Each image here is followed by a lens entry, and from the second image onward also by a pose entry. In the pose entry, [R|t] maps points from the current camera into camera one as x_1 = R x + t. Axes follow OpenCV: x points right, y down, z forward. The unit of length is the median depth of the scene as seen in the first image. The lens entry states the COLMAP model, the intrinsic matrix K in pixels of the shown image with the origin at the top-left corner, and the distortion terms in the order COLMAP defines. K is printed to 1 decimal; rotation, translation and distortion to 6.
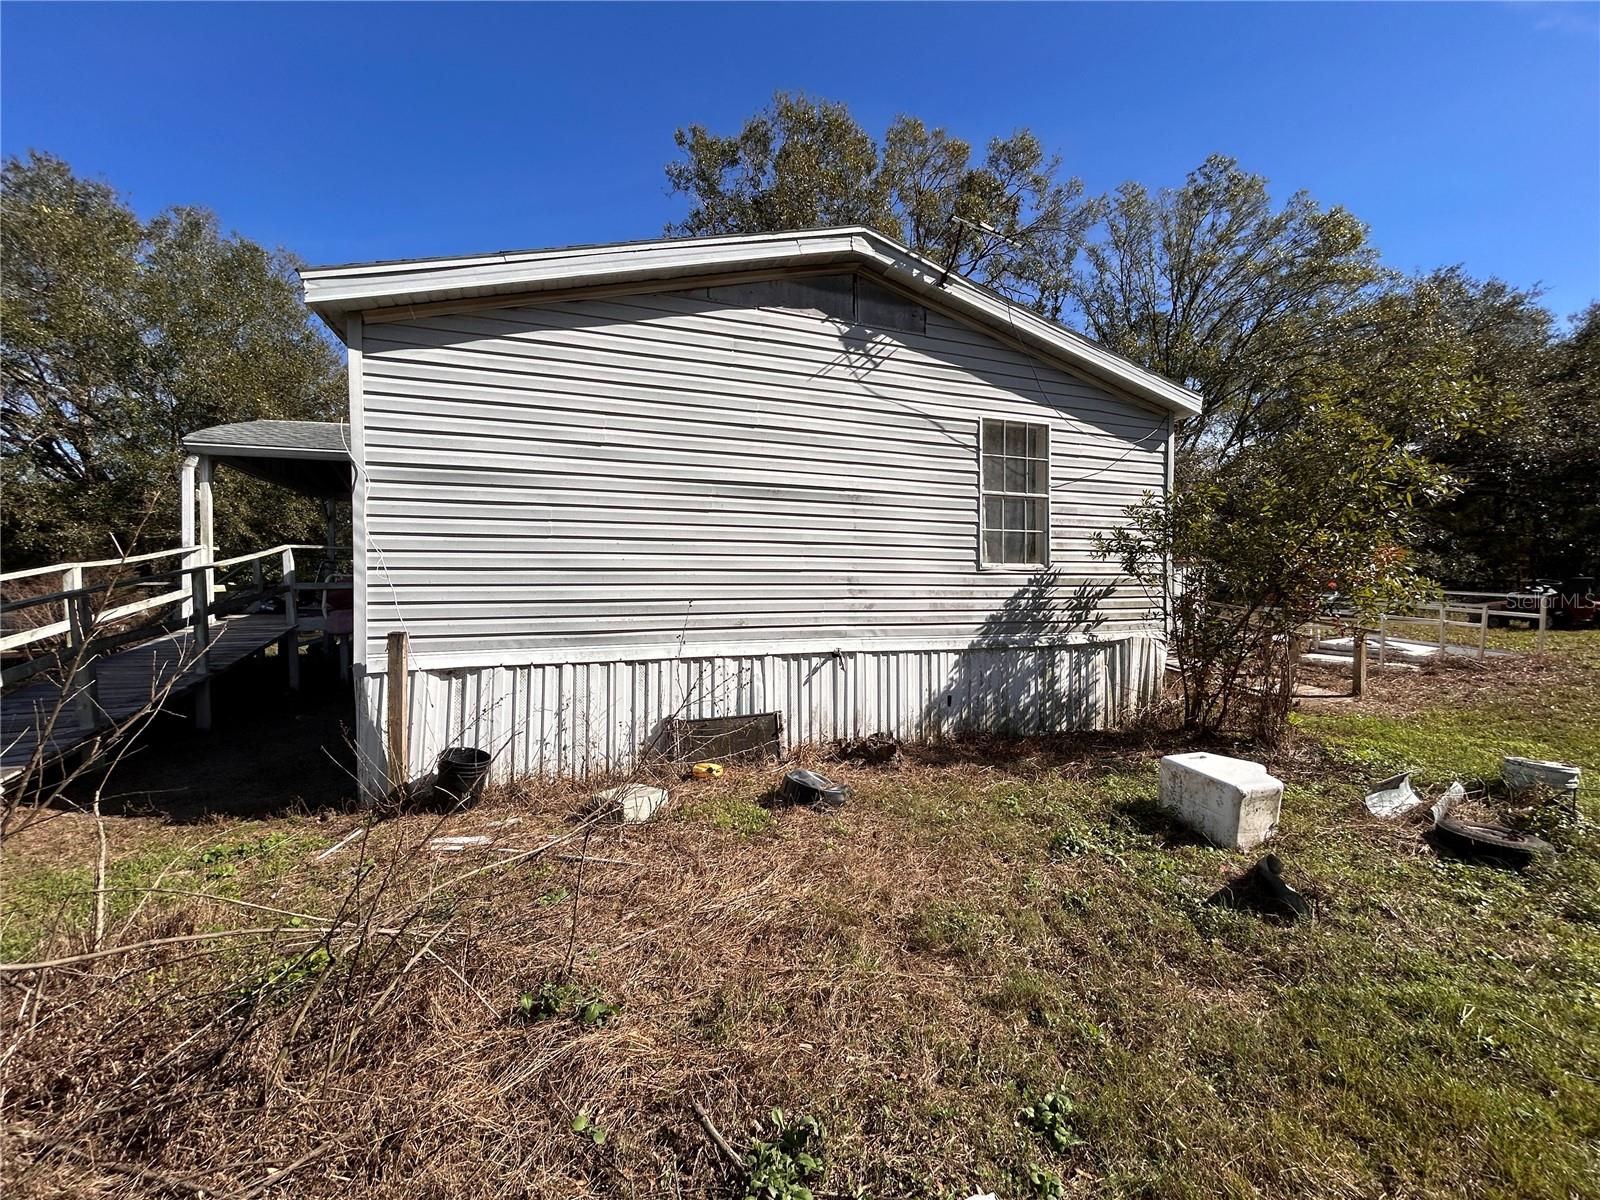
lens RADIAL K [[647.2, 0, 798.4], [0, 647.2, 596.9], [0, 0, 1]] dist [0.004440, -0.000382]
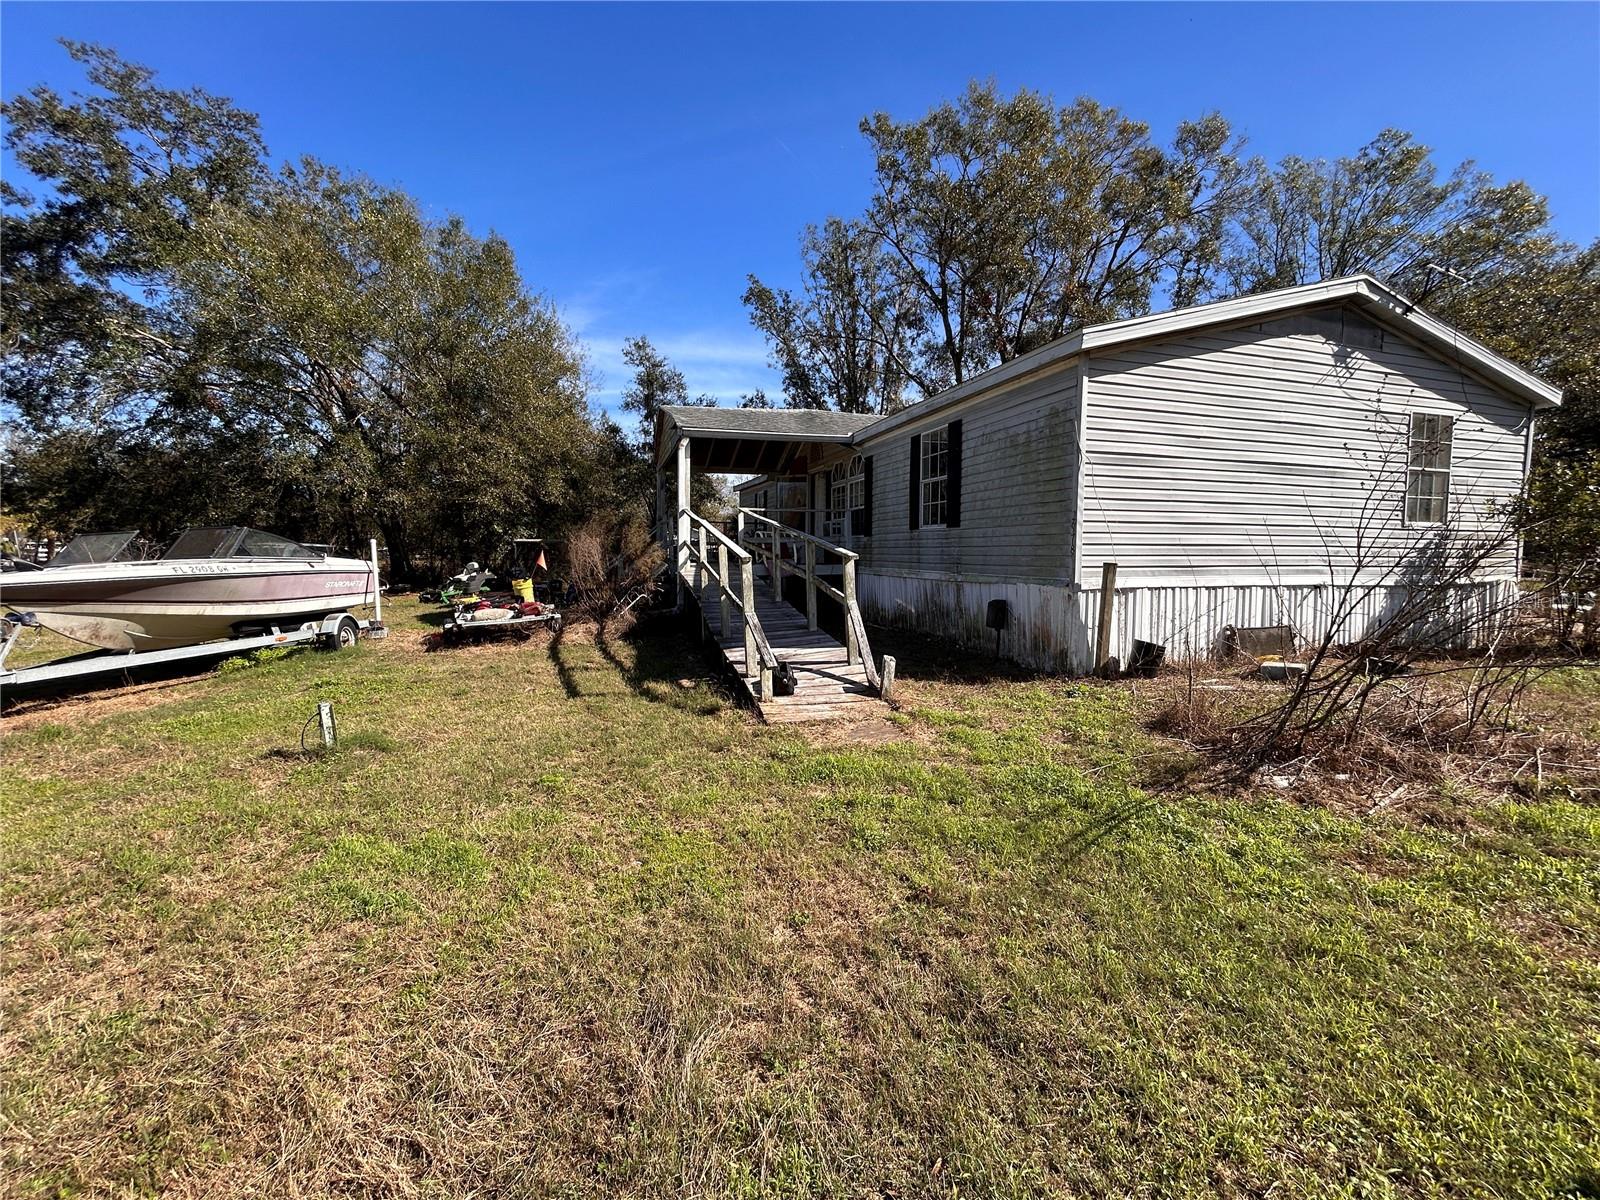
lens RADIAL K [[647.2, 0, 795.8], [0, 647.2, 595.3], [0, 0, 1]] dist [0.004440, -0.000382]
pose [[0.998790, 0.010840, -0.047969, -0.906010], [-0.008393, 0.998667, 0.050924, 0.041886], [0.048457, -0.050460, 0.997550, -0.408437]]
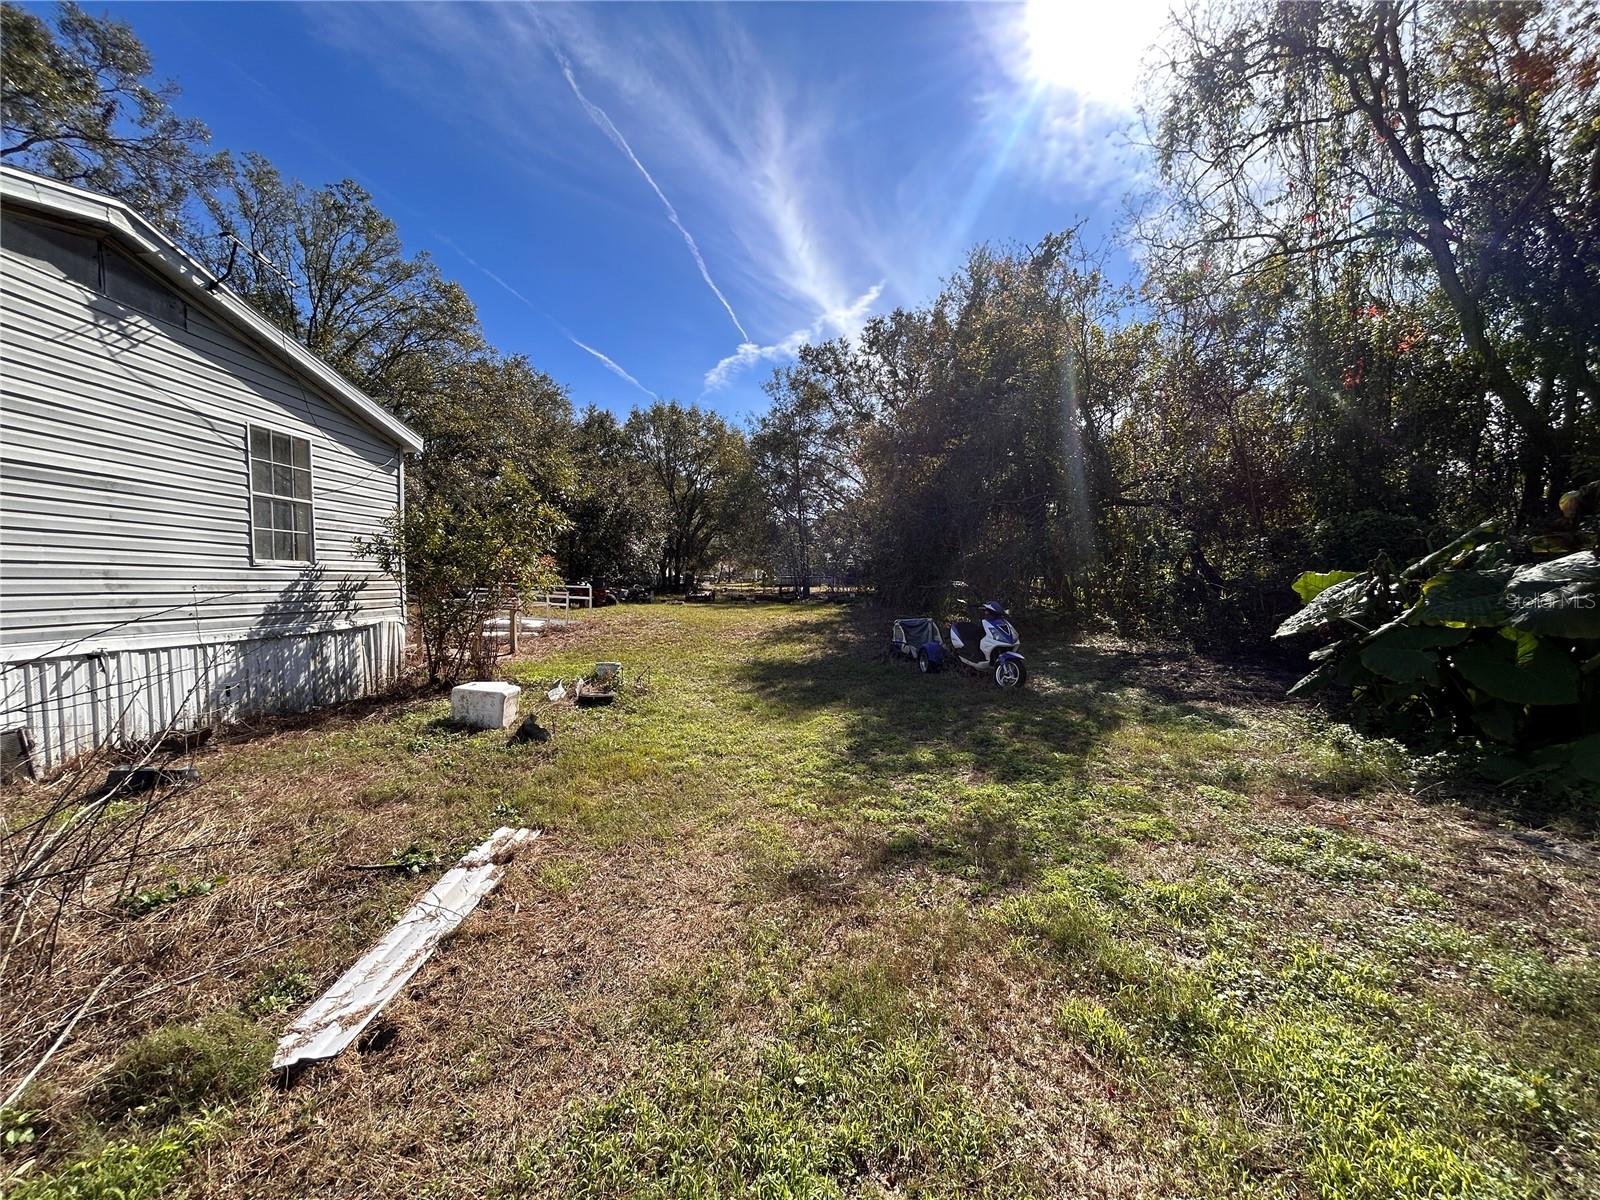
lens RADIAL K [[647.2, 0, 795.3], [0, 647.2, 597.4], [0, 0, 1]] dist [0.004440, -0.000382]
pose [[0.372351, -0.027327, 0.927690, -0.381062], [0.028018, 0.999442, 0.018195, 0.016690], [-0.927669, 0.019217, 0.372909, -0.230549]]
